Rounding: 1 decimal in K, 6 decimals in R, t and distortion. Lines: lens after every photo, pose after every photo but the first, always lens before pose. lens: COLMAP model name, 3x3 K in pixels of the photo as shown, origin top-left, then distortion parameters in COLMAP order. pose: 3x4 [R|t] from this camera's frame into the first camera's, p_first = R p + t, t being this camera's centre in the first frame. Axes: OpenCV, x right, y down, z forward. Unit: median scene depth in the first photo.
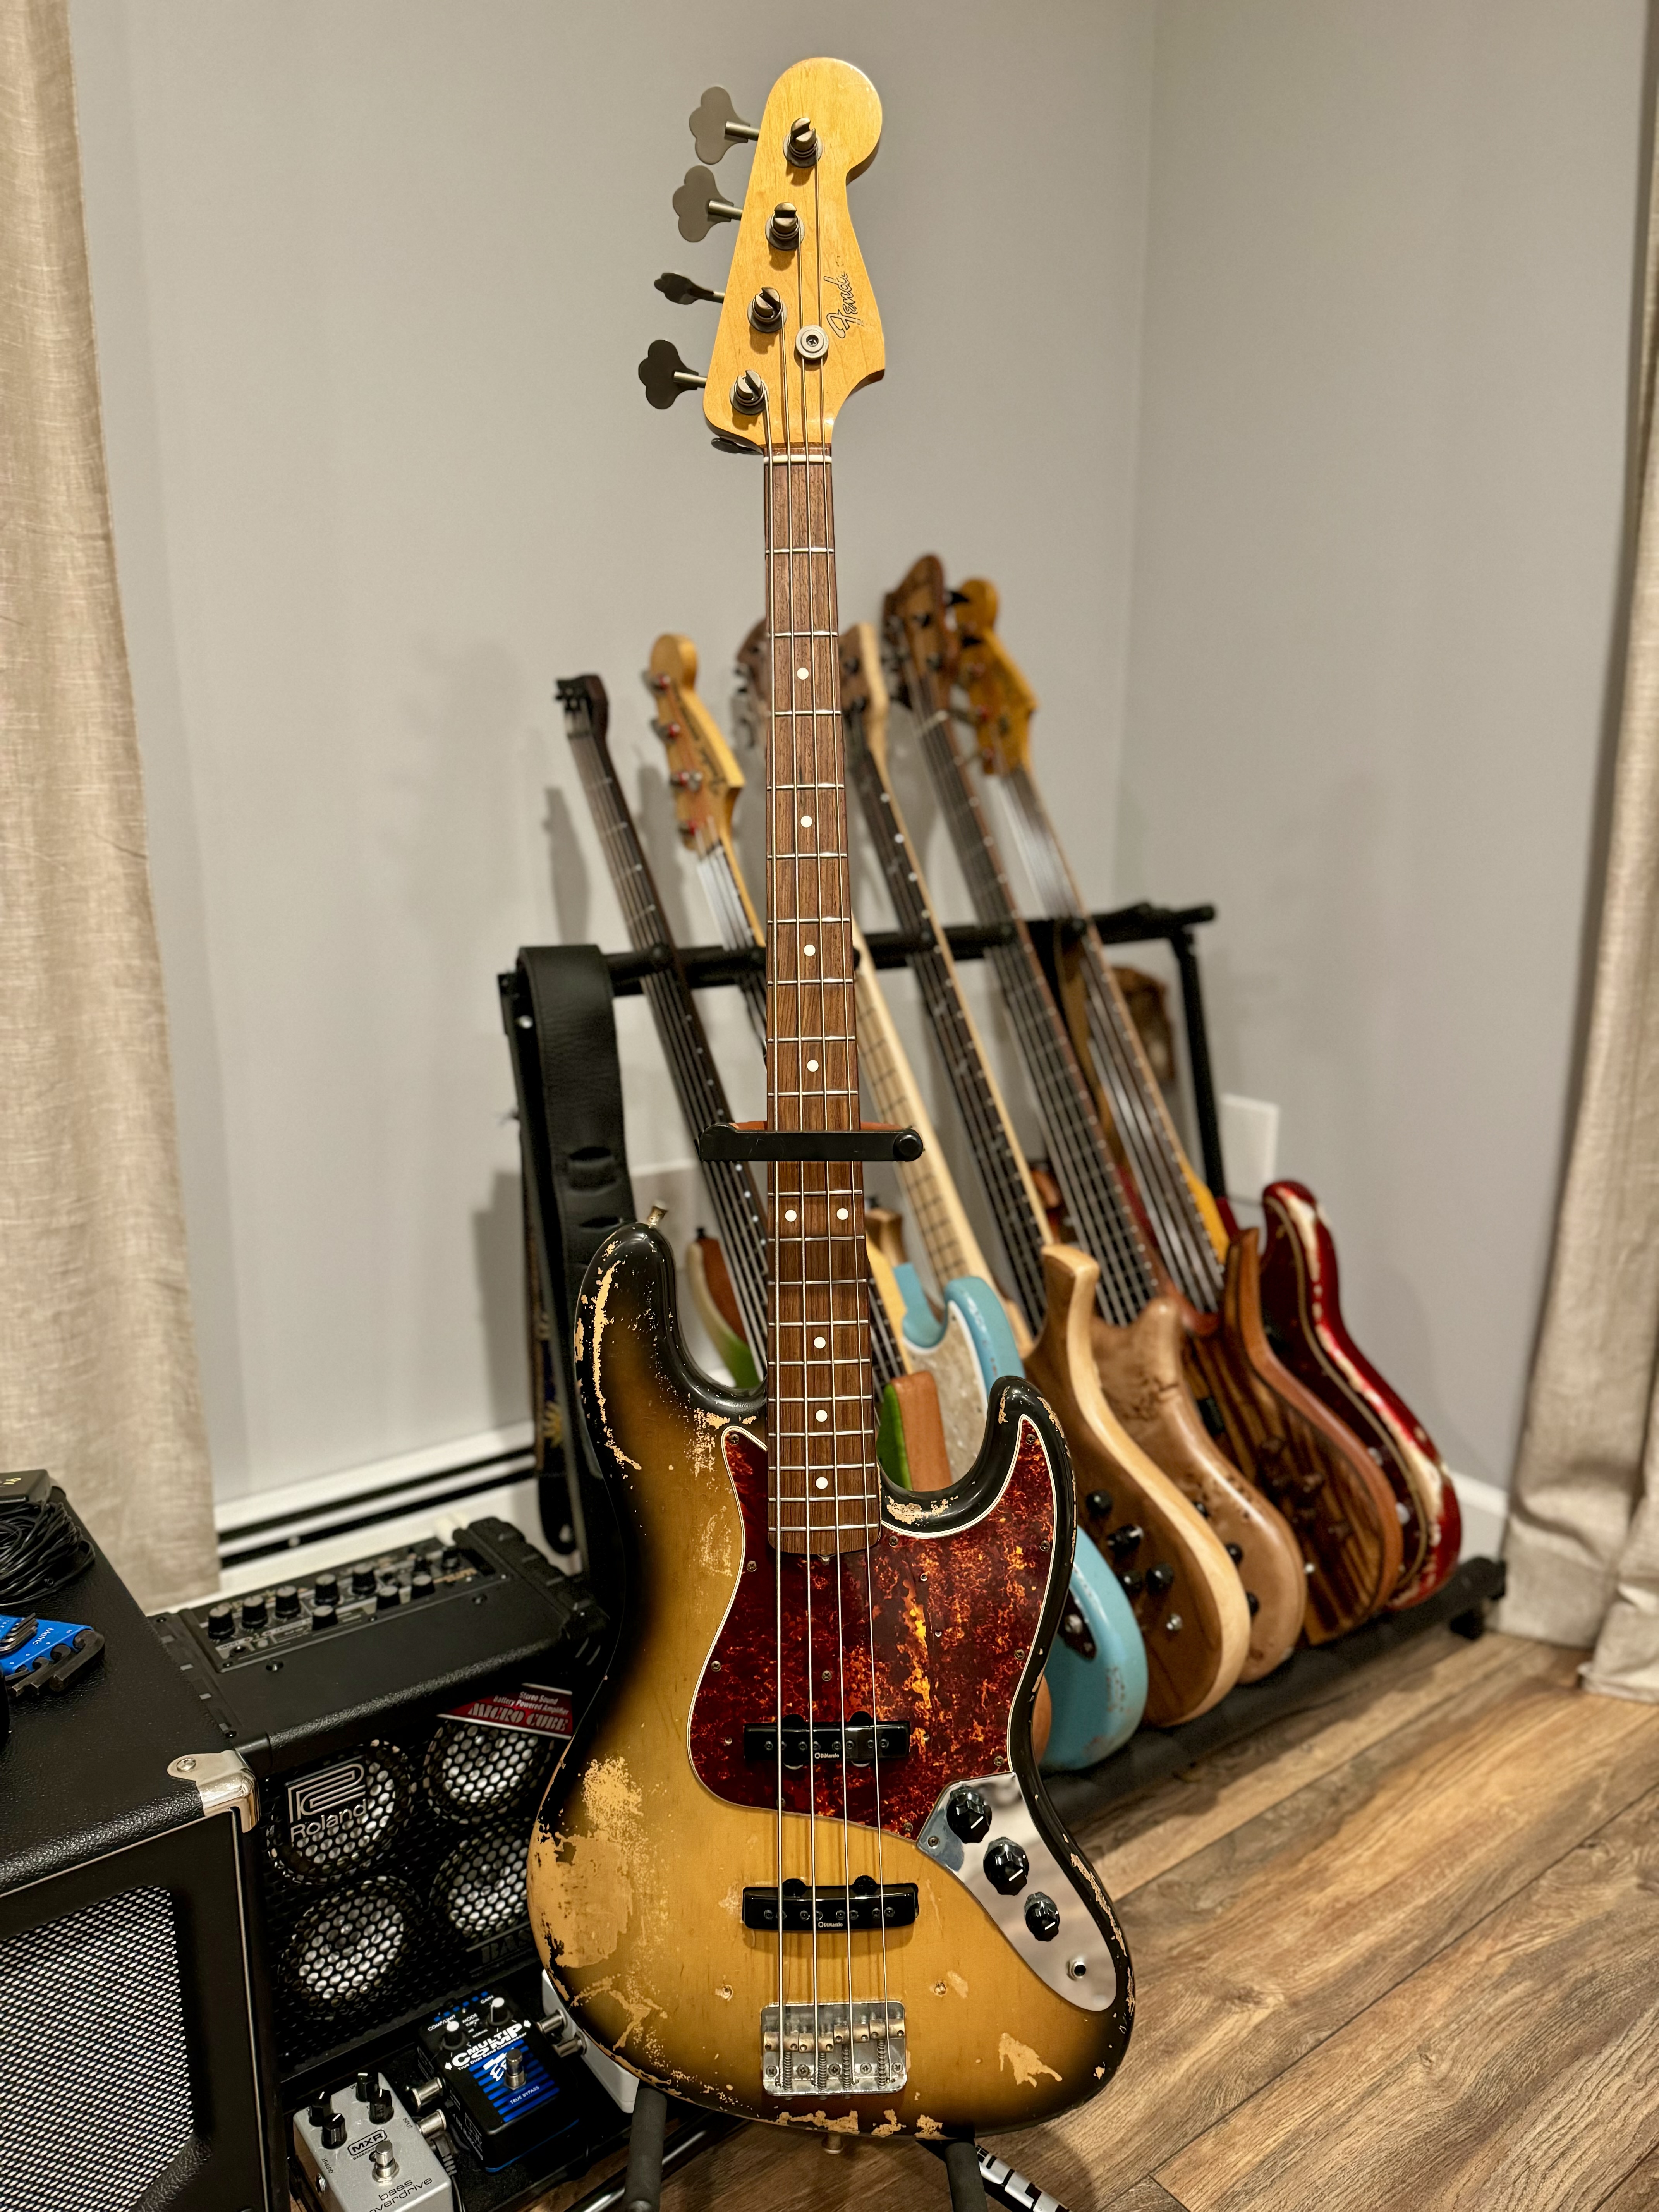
lens RADIAL K [[1578.3, 0, 834.1], [0, 1578.3, 1102.6], [0, 0, 1]] dist [0.018025, -0.023978]
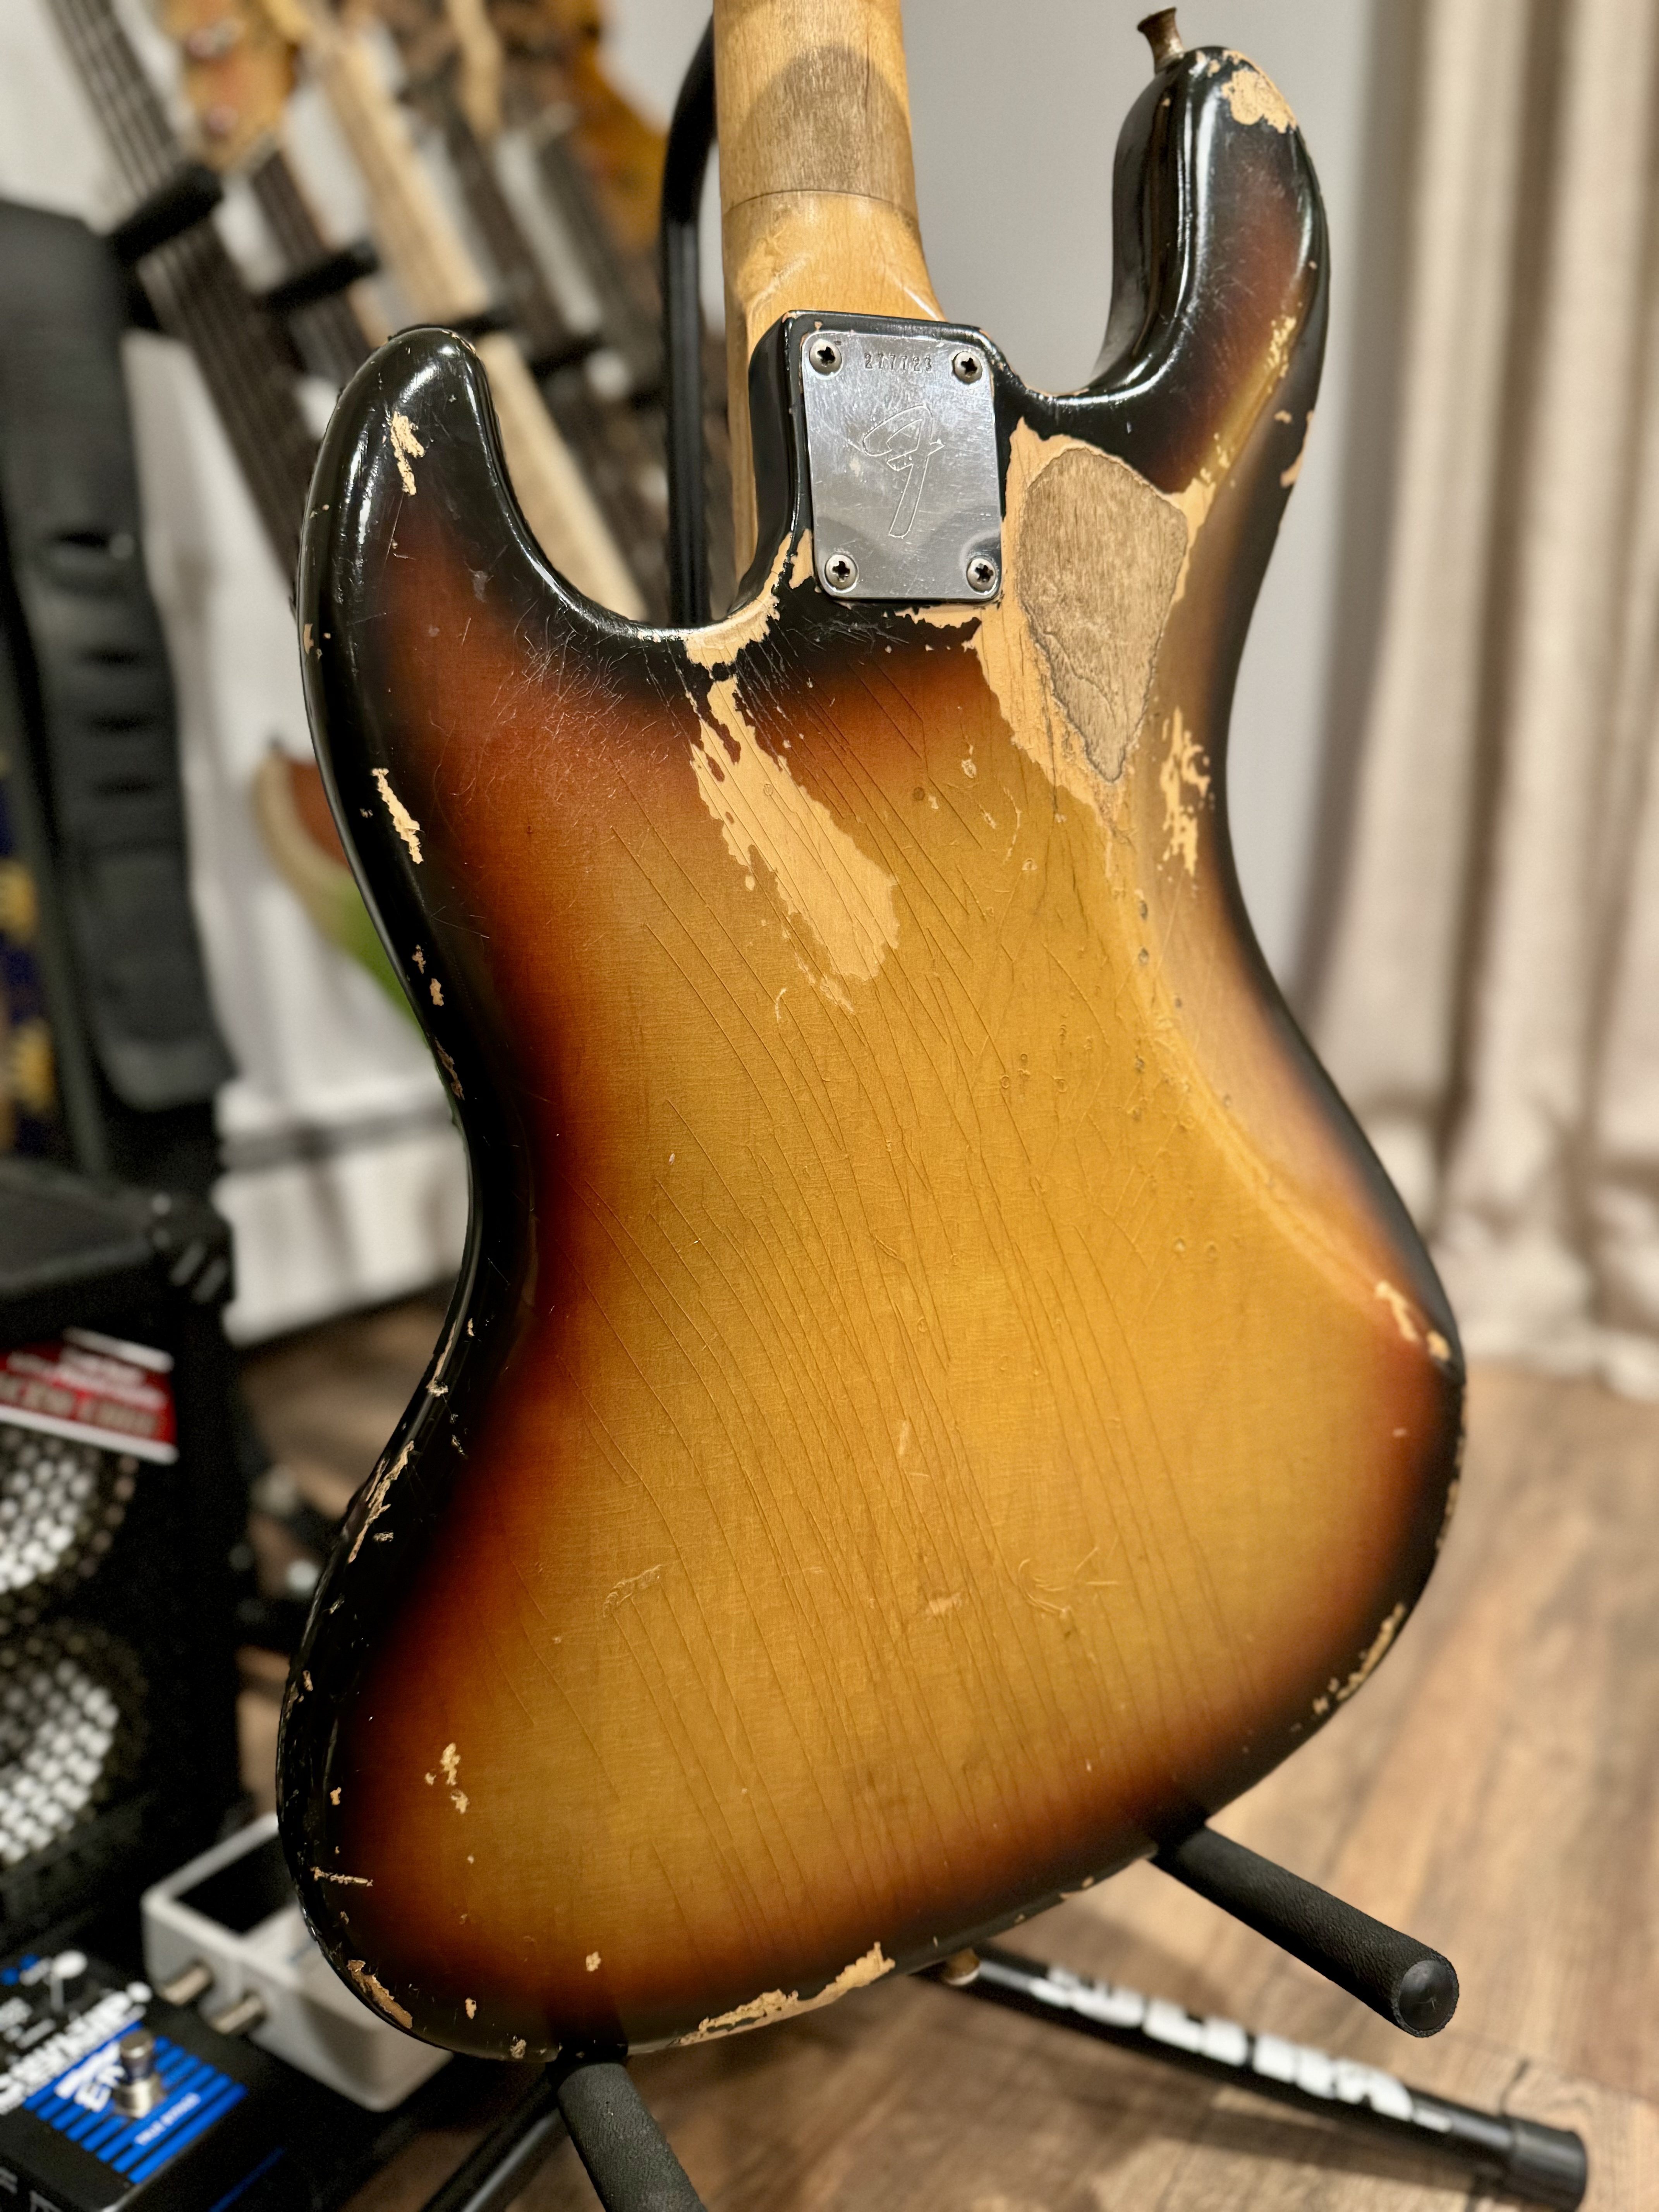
lens RADIAL K [[1597.5, 0, 848.6], [0, 1597.5, 1098.3], [0, 0, 1]] dist [0.061114, -0.096548]
pose [[0.927696, -0.050069, 0.369964, -0.133638], [0.055989, 0.998417, -0.005274, 0.269304], [-0.369115, 0.025606, 0.929031, 0.380769]]
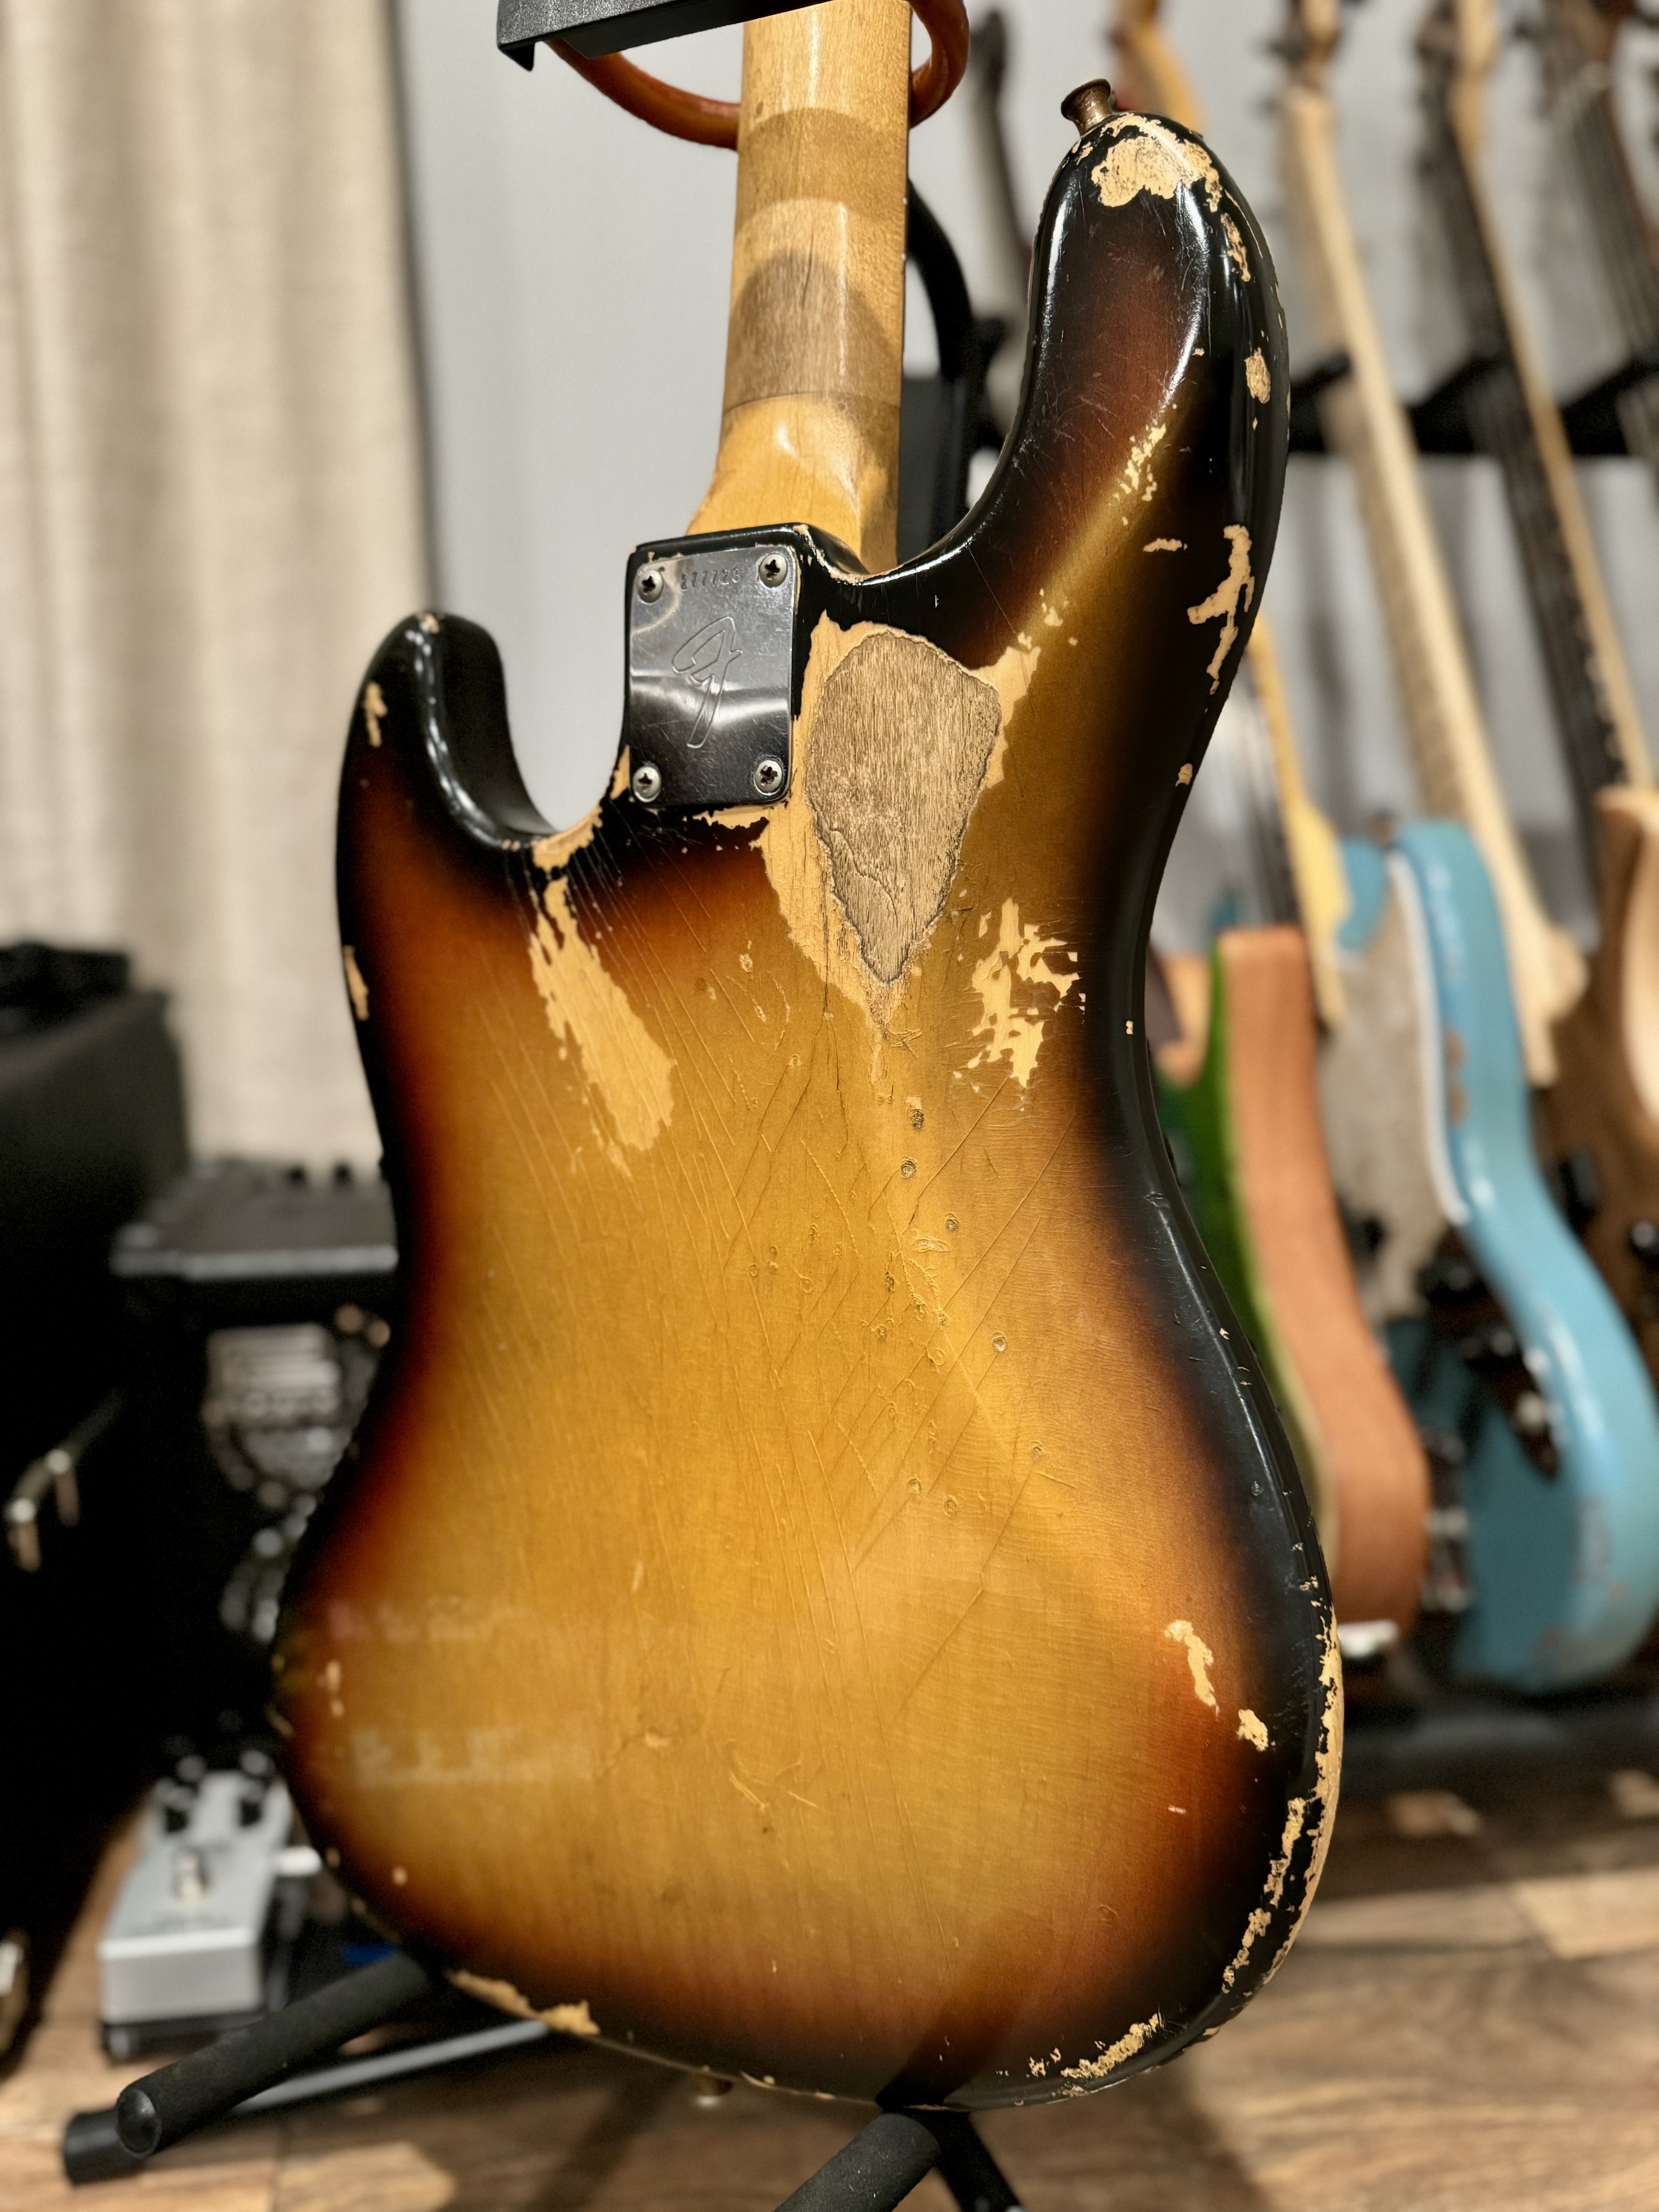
lens RADIAL K [[1597.8, 0, 772.8], [0, 1597.8, 1101.1], [0, 0, 1]] dist [0.066550, -0.064091]
pose [[0.872752, 0.096523, -0.478525, 0.177088], [-0.087872, 0.995308, 0.040498, 0.217239], [0.480189, 0.006705, 0.877139, 0.382634]]
